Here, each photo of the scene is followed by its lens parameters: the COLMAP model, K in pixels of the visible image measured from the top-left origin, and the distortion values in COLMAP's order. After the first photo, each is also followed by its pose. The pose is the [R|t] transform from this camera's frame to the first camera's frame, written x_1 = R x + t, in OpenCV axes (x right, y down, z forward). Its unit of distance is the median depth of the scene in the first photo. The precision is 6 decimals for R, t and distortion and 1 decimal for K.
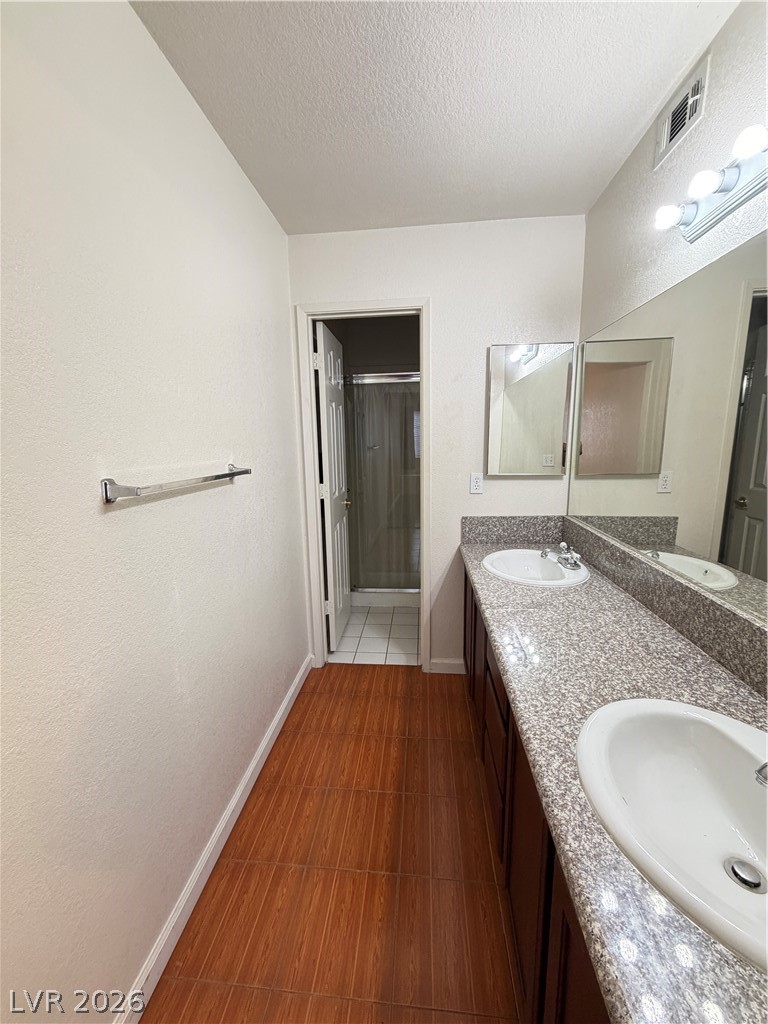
lens RADIAL K [[404.9, 0, 384.0], [0, 404.9, 512.0], [0, 0, 1]] dist [-0.001779, -0.000049]
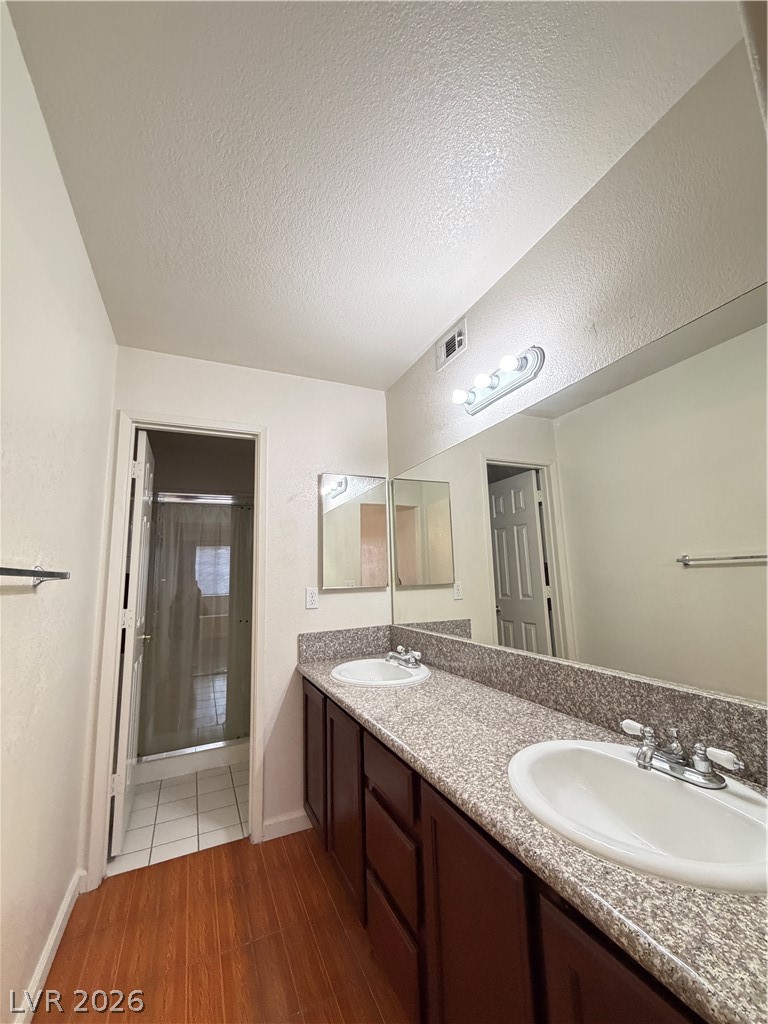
lens RADIAL K [[404.9, 0, 384.0], [0, 404.9, 512.0], [0, 0, 1]] dist [-0.001779, -0.000049]
pose [[0.865638, 0.066976, 0.496170, -0.134326], [0.104136, 0.945254, -0.309275, 0.058362], [-0.489721, 0.319389, 0.811273, 0.025326]]
